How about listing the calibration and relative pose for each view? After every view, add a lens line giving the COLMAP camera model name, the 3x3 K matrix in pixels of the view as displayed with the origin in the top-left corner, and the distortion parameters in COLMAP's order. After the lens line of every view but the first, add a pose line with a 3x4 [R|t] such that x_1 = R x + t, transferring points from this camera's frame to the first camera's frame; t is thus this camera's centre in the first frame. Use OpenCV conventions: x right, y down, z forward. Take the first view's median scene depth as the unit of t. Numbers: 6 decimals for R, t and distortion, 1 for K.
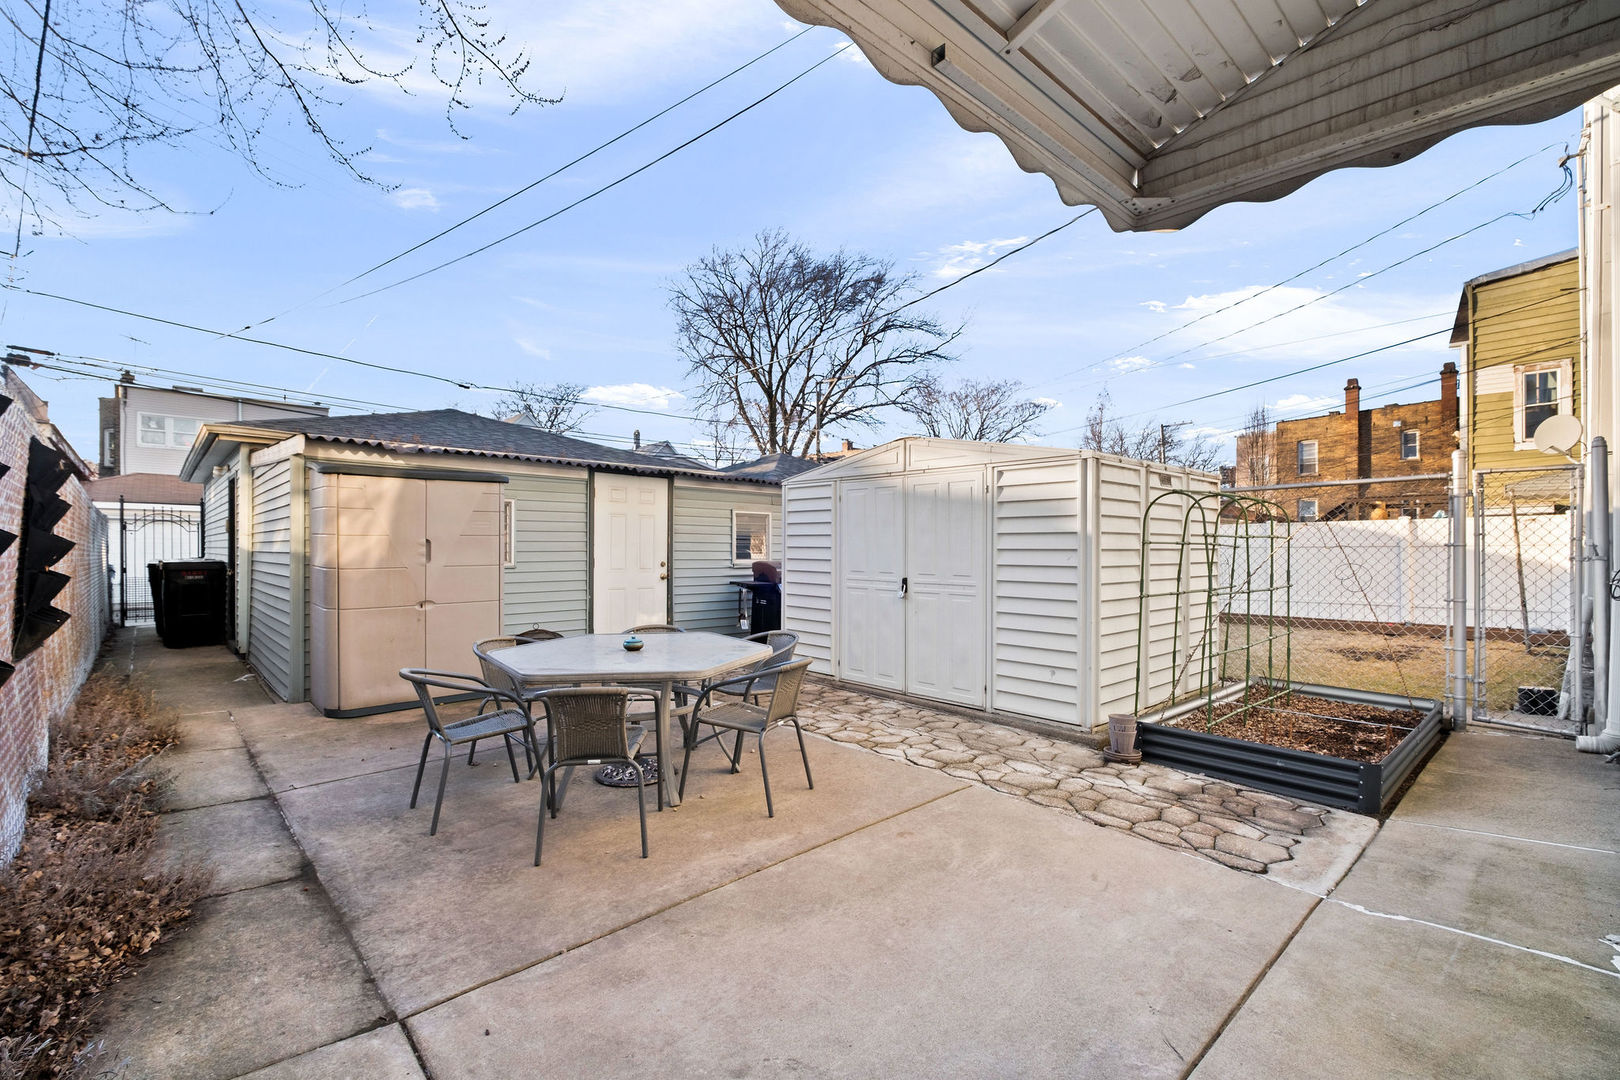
lens RADIAL K [[722.9, 0, 810.0], [0, 722.9, 540.0], [0, 0, 1]] dist [-0.000154, 0.000014]
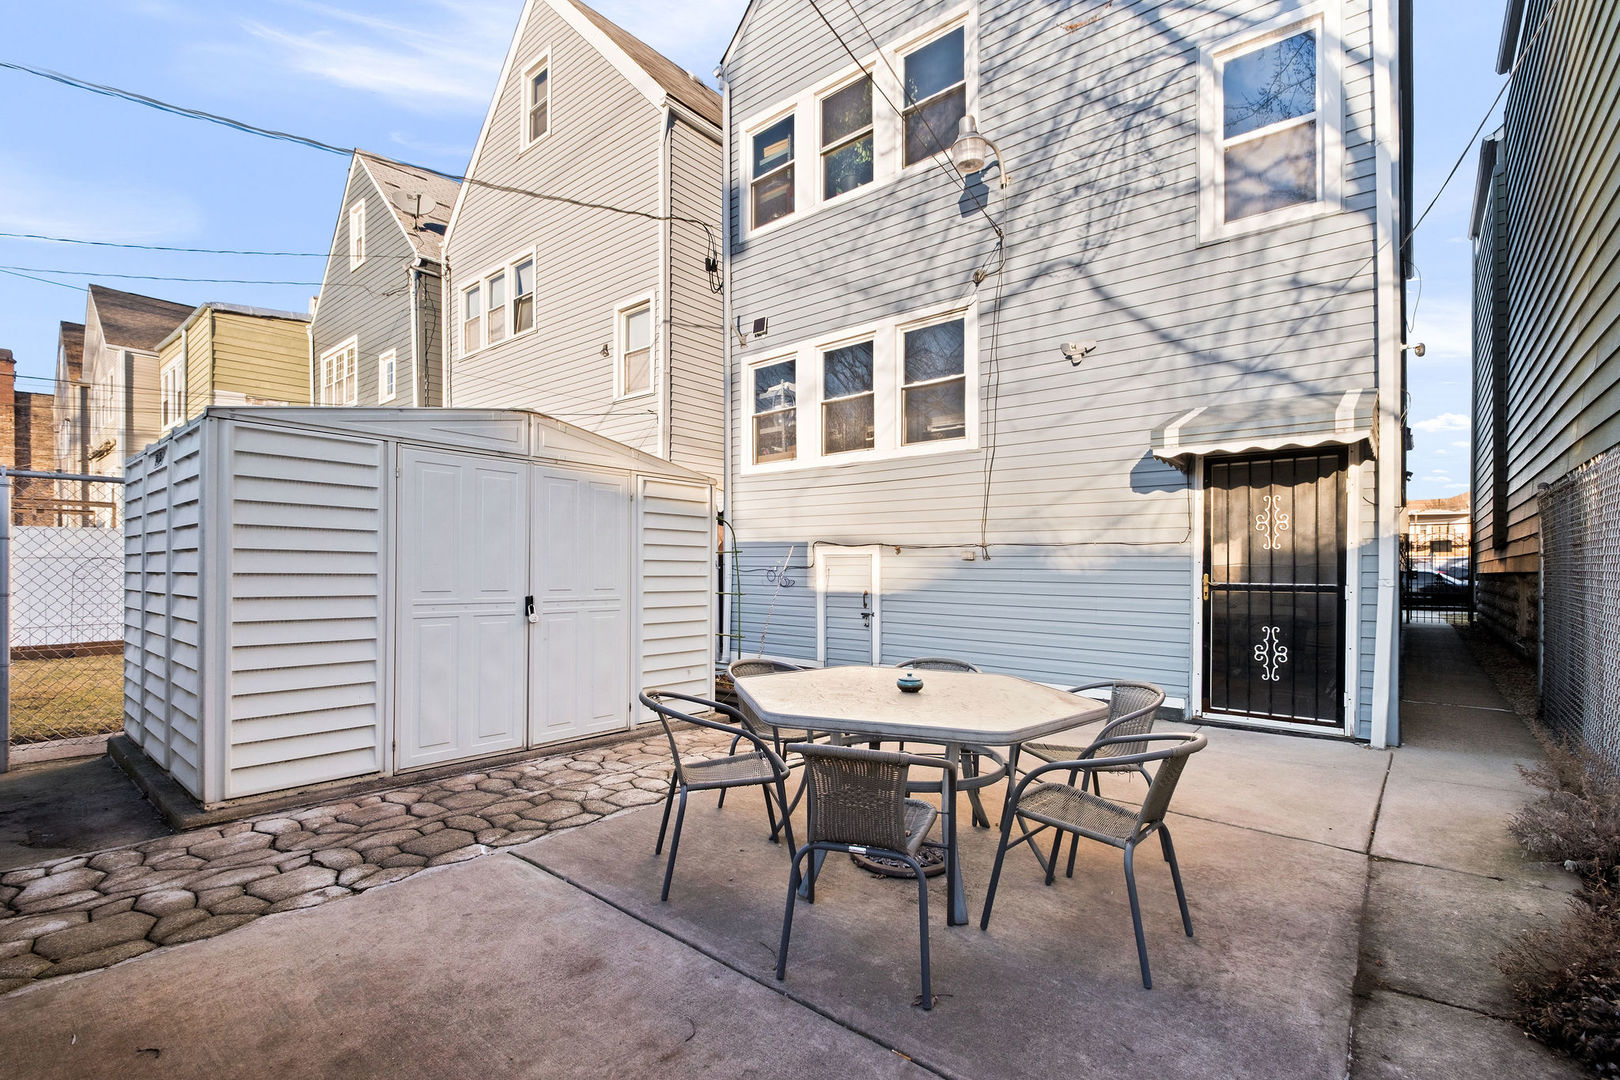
lens RADIAL K [[720.7, 0, 810.5], [0, 720.7, 564.8], [0, 0, 1]] dist [-0.001606, -0.000106]
pose [[-0.133179, 0.001058, 0.991091, -1.230333], [-0.017499, 0.999841, -0.003418, 0.031644], [-0.990937, -0.017798, -0.133140, 1.518980]]
